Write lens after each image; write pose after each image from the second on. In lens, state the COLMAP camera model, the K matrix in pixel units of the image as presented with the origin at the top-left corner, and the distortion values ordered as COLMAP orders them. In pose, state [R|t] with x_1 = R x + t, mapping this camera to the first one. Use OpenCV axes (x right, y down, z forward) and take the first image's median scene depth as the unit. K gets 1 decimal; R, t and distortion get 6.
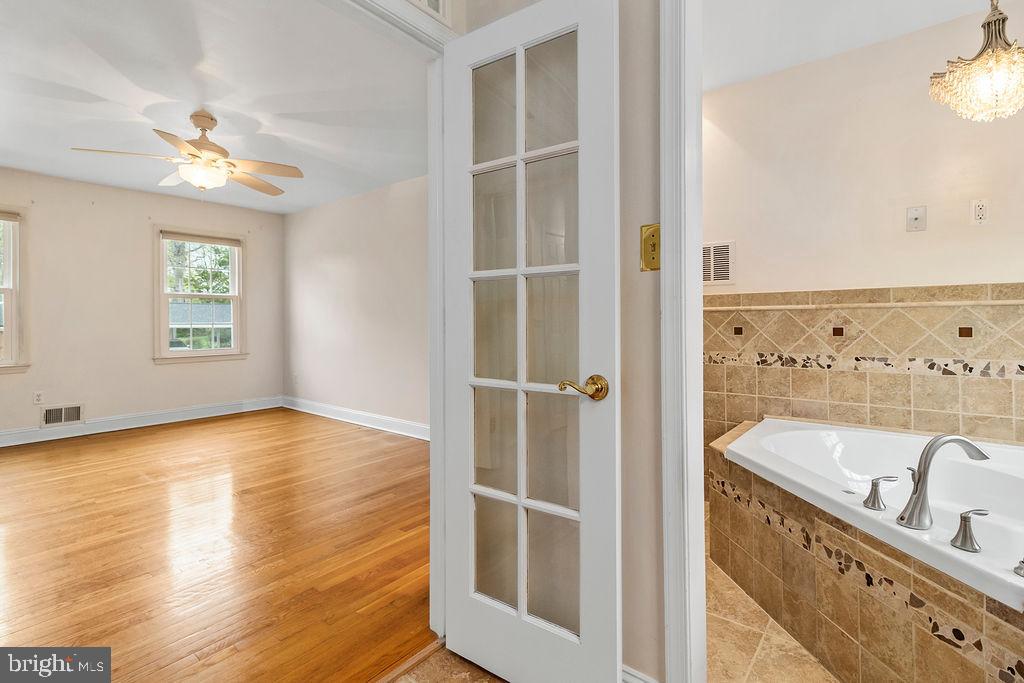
lens RADIAL K [[484.0, 0, 511.4], [0, 484.0, 317.3], [0, 0, 1]] dist [0.006213, -0.000136]
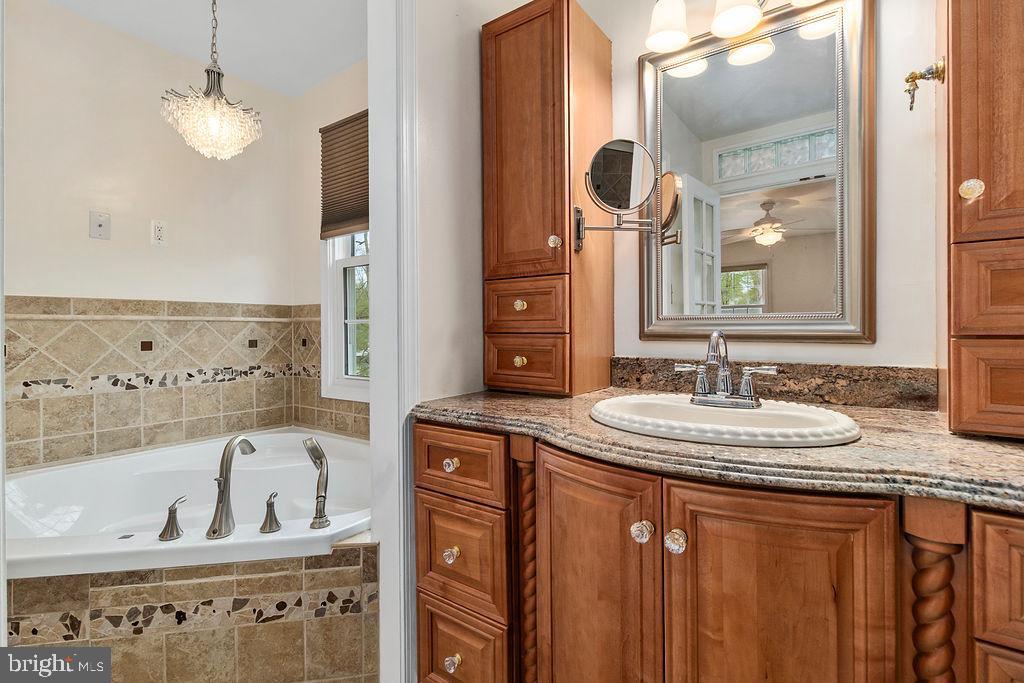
lens RADIAL K [[484.0, 0, 512.7], [0, 484.0, 331.0], [0, 0, 1]] dist [0.006213, -0.000136]
pose [[-0.043793, 0.004914, 0.999029, -0.135850], [0.003951, 0.999981, -0.004746, 0.006962], [-0.999033, 0.003740, -0.043811, 0.275099]]
